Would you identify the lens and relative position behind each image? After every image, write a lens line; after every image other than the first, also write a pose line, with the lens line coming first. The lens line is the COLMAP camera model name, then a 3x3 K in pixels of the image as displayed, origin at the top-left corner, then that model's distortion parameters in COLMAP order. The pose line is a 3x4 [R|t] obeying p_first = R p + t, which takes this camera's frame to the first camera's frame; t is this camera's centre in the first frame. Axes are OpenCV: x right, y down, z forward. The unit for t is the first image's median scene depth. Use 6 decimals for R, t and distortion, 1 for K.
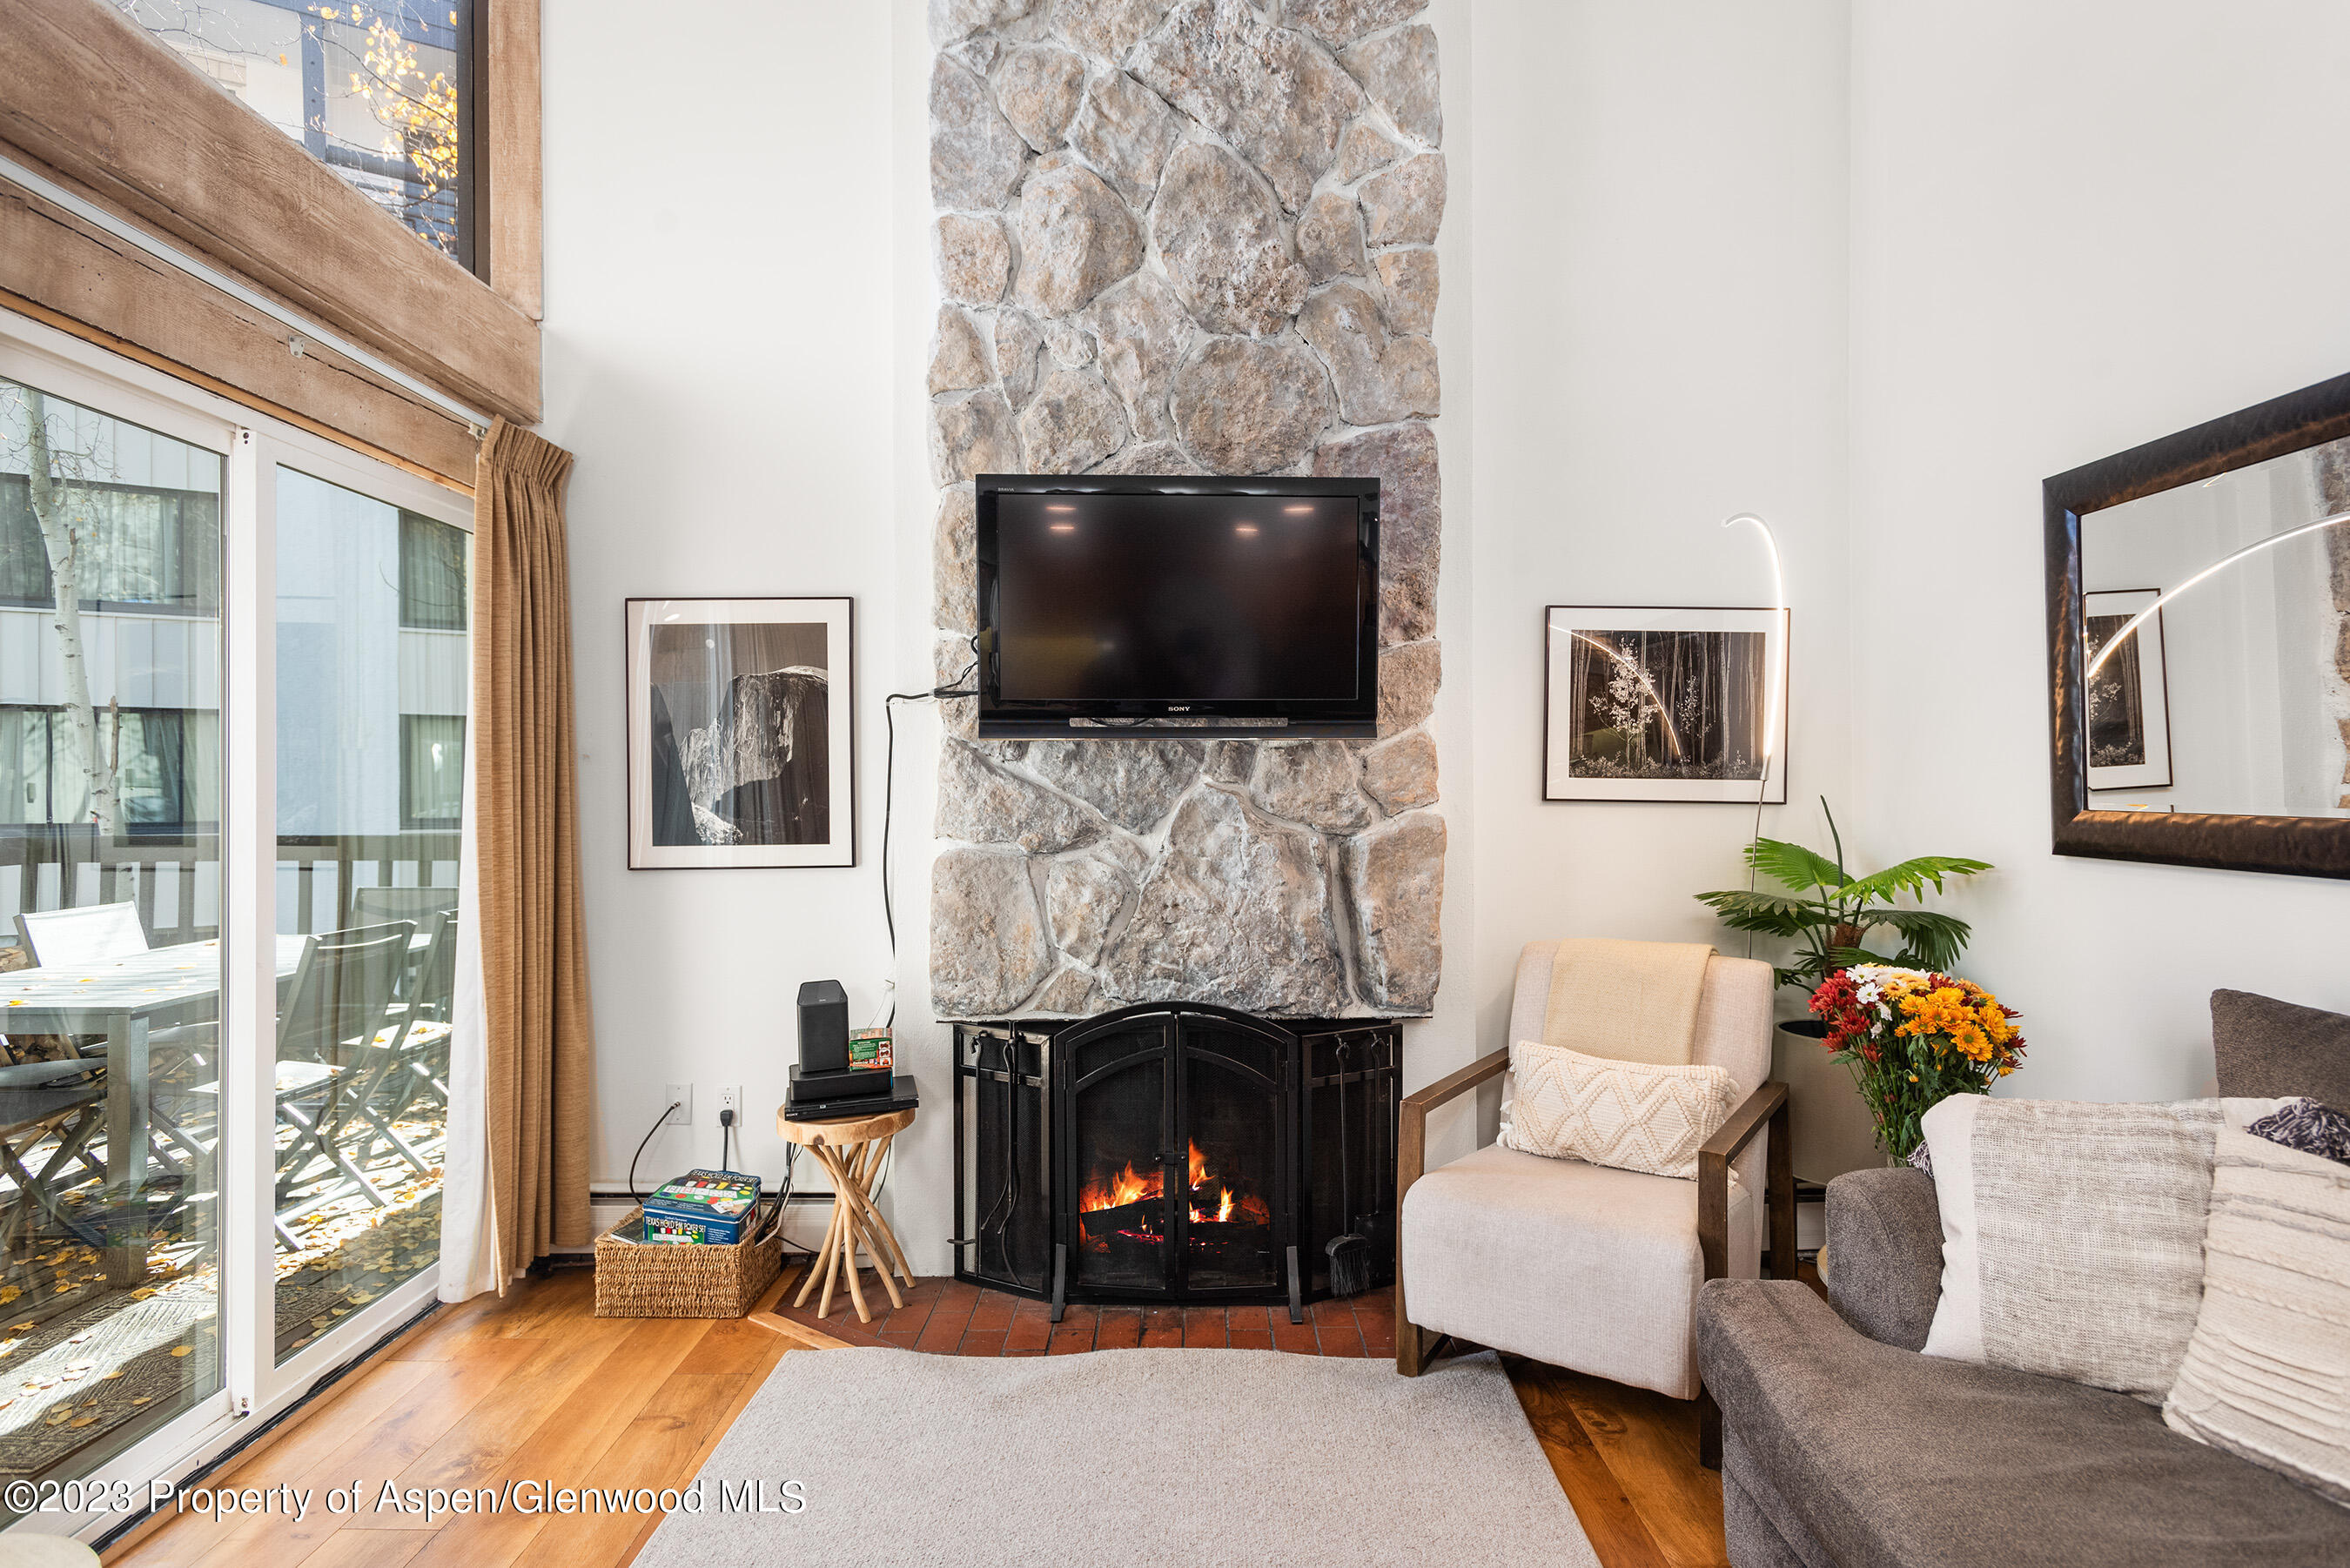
lens RADIAL K [[1264.8, 0, 1167.6], [0, 1264.8, 780.1], [0, 0, 1]] dist [0.028456, -0.010512]
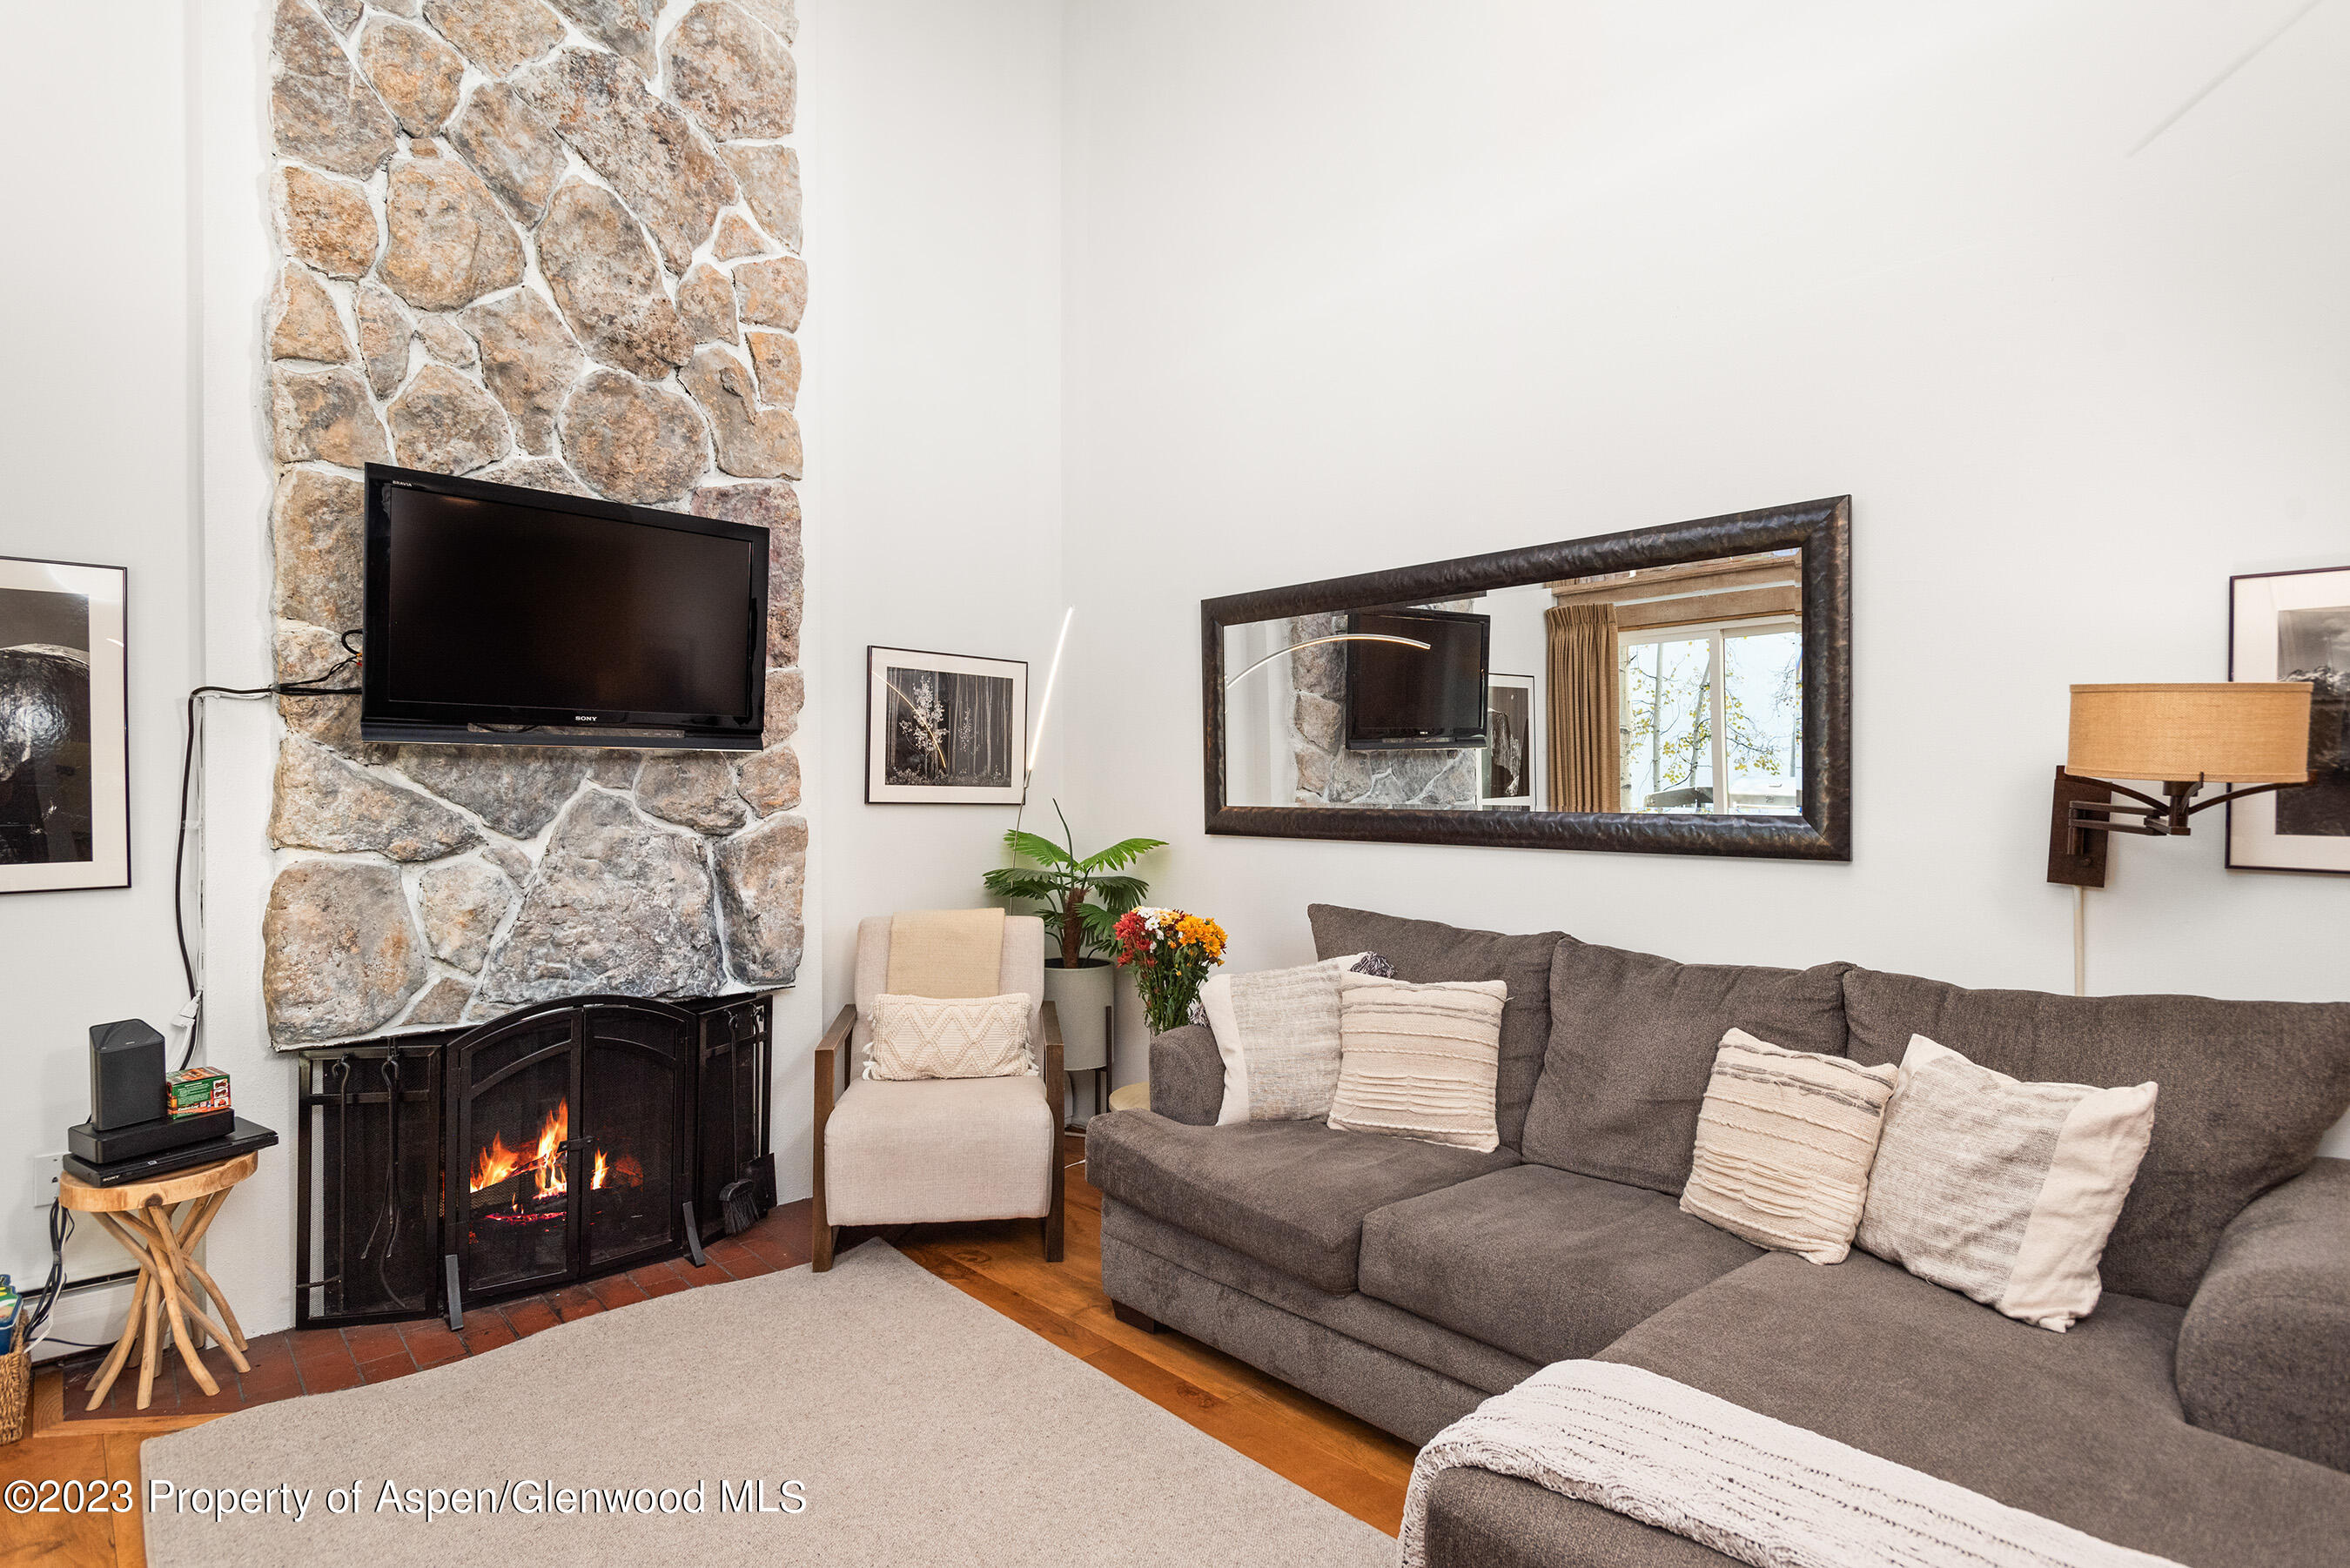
lens RADIAL K [[1233.7, 0, 1171.4], [0, 1233.7, 796.5], [0, 0, 1]] dist [0.016610, -0.007605]
pose [[0.731637, -0.002818, 0.681688, -0.323489], [-0.002315, 0.999975, 0.006618, 0.000905], [-0.681690, -0.006420, 0.731613, -0.085441]]
